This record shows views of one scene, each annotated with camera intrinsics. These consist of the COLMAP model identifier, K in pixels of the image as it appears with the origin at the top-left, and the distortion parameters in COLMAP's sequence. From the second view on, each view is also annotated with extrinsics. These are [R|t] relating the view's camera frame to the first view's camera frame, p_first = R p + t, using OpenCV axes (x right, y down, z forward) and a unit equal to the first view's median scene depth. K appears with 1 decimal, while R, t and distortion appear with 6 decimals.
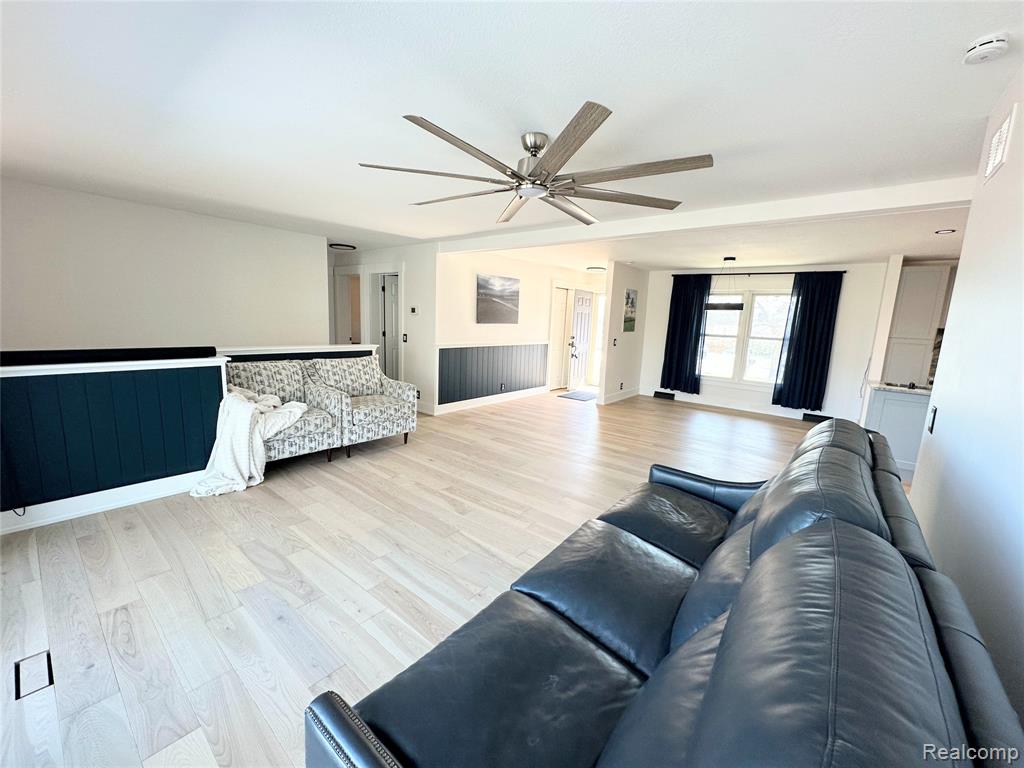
lens RADIAL K [[409.2, 0, 512.0], [0, 409.2, 384.0], [0, 0, 1]] dist [-0.002933, 0.000245]
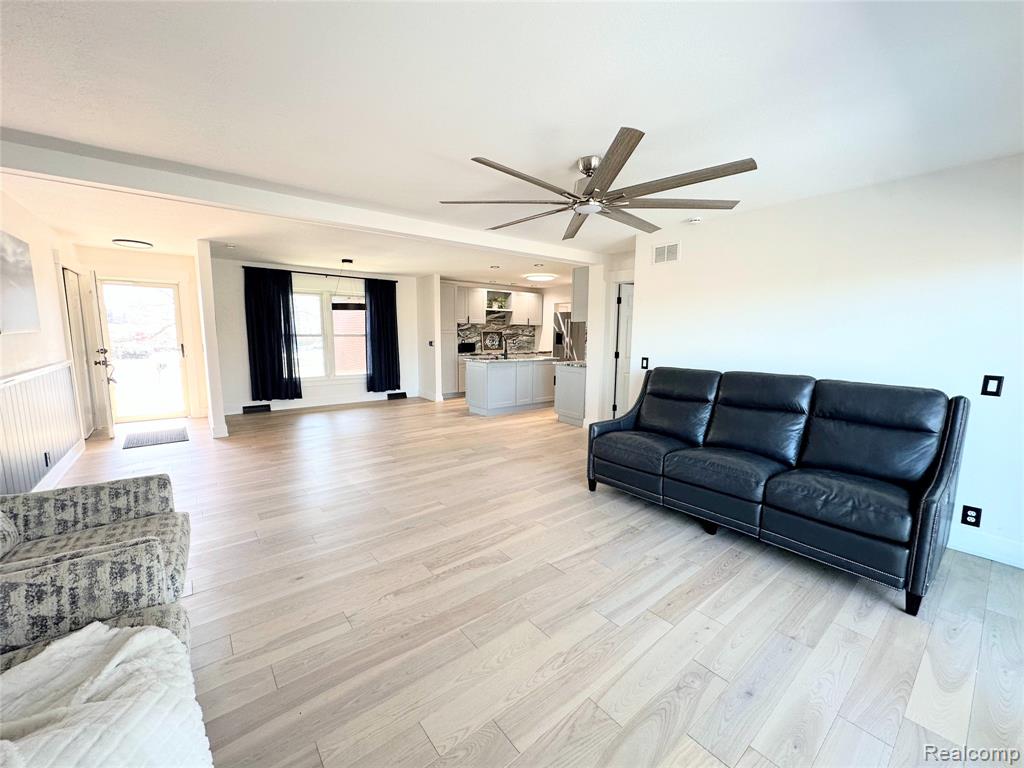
lens RADIAL K [[409.2, 0, 512.0], [0, 409.2, 384.0], [0, 0, 1]] dist [-0.002933, 0.000245]
pose [[0.205536, -0.164389, 0.964744, -0.395262], [0.156144, 0.978671, 0.133496, -0.064199], [-0.966113, 0.123201, 0.226820, 0.349834]]
